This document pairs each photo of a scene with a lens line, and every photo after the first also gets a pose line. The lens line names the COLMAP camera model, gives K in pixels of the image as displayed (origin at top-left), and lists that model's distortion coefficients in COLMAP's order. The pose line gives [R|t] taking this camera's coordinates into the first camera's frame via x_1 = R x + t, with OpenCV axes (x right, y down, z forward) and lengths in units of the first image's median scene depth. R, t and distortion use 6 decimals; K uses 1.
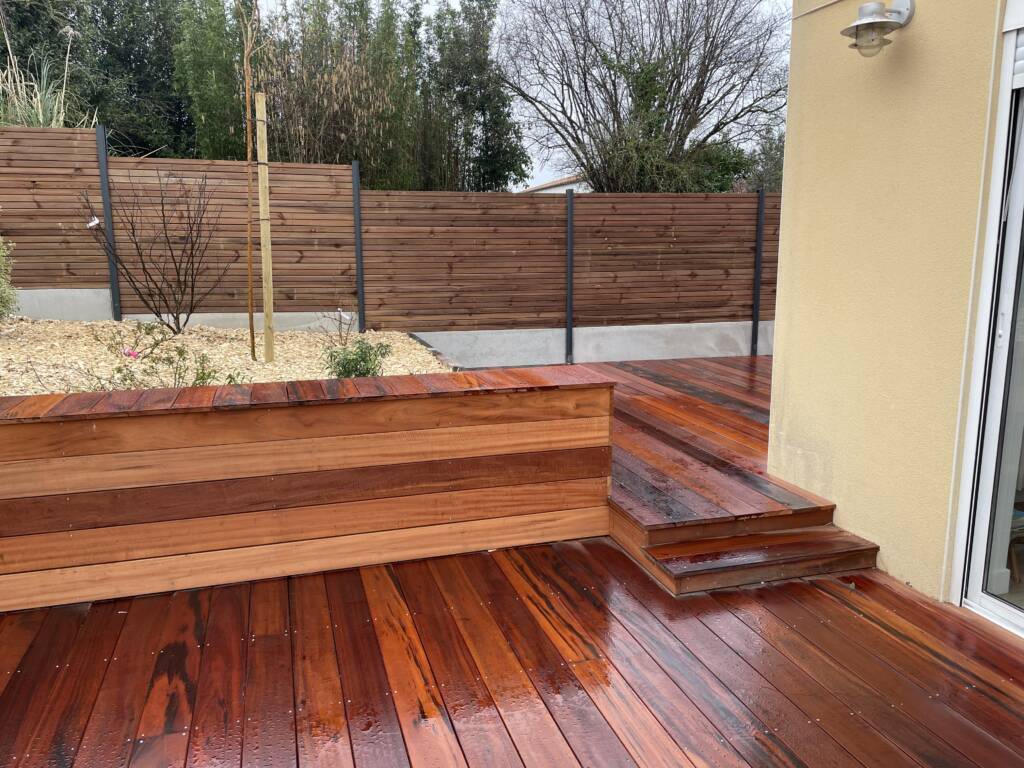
lens RADIAL K [[771.9, 0, 506.5], [0, 771.9, 369.1], [0, 0, 1]] dist [0.105901, -0.129750]
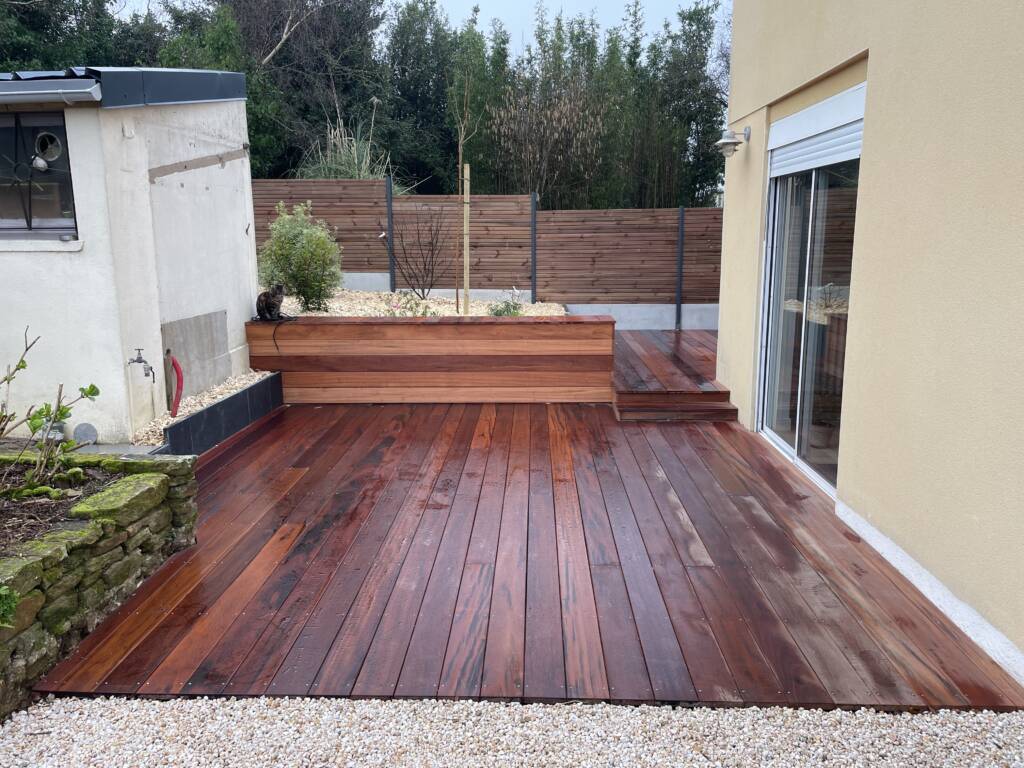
lens RADIAL K [[771.9, 0, 506.5], [0, 771.9, 369.1], [0, 0, 1]] dist [0.105901, -0.129750]
pose [[0.946462, 0.050665, -0.318816, 0.242201], [-0.047550, 0.998715, 0.017551, 0.055025], [0.319295, -0.001452, 0.947654, -0.438998]]
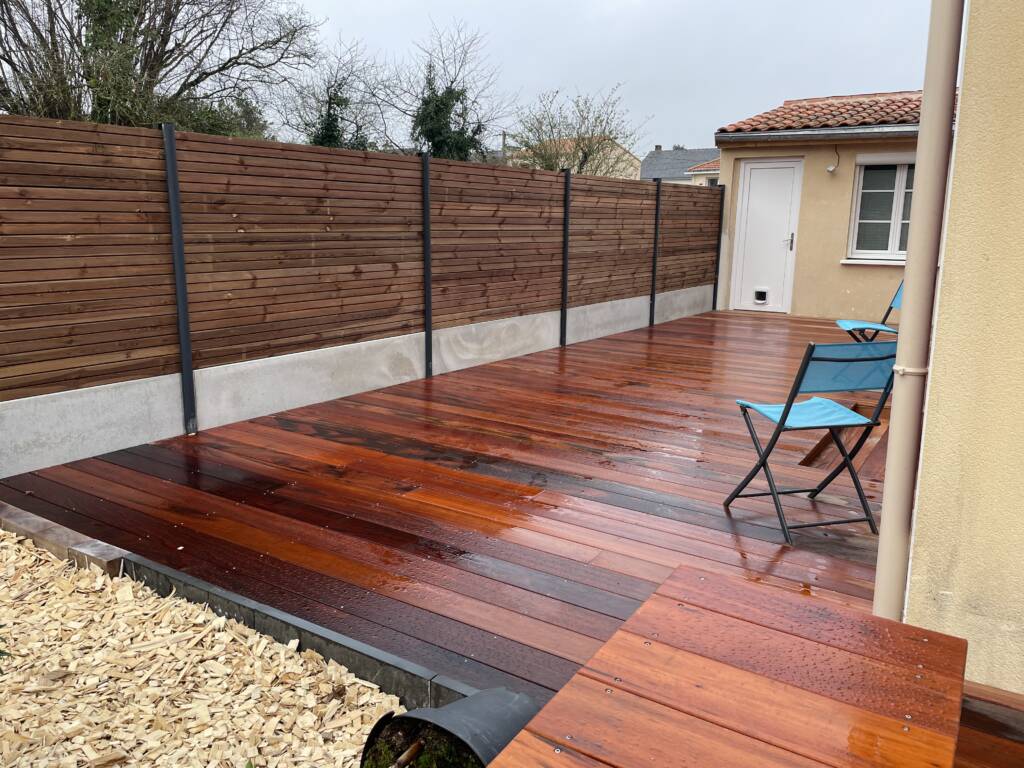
lens RADIAL K [[771.9, 0, 506.5], [0, 771.9, 369.1], [0, 0, 1]] dist [0.105901, -0.129750]
pose [[0.758794, -0.113552, 0.641356, -0.109926], [0.096436, 0.993419, 0.061790, -0.068654], [-0.644152, 0.014964, 0.764751, 0.412874]]
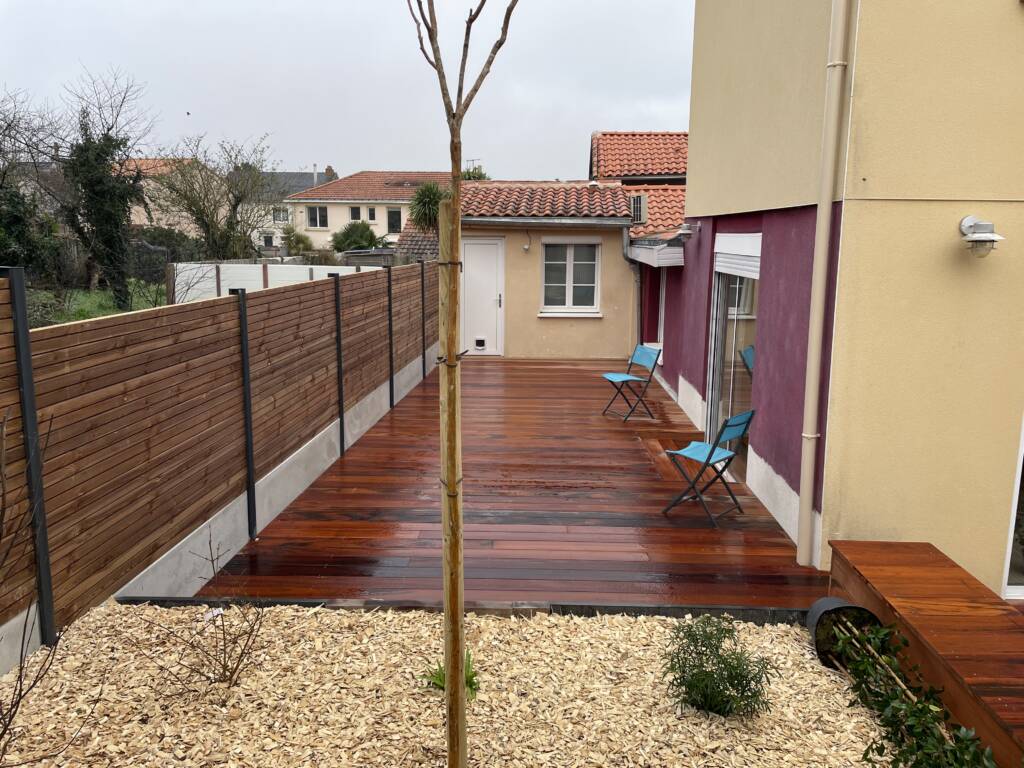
lens RADIAL K [[771.9, 0, 506.5], [0, 771.9, 369.1], [0, 0, 1]] dist [0.105901, -0.129750]
pose [[0.310402, -0.158727, 0.937260, -0.477276], [0.153297, 0.981415, 0.115436, -0.201966], [-0.938163, 0.107847, 0.328966, 0.560346]]
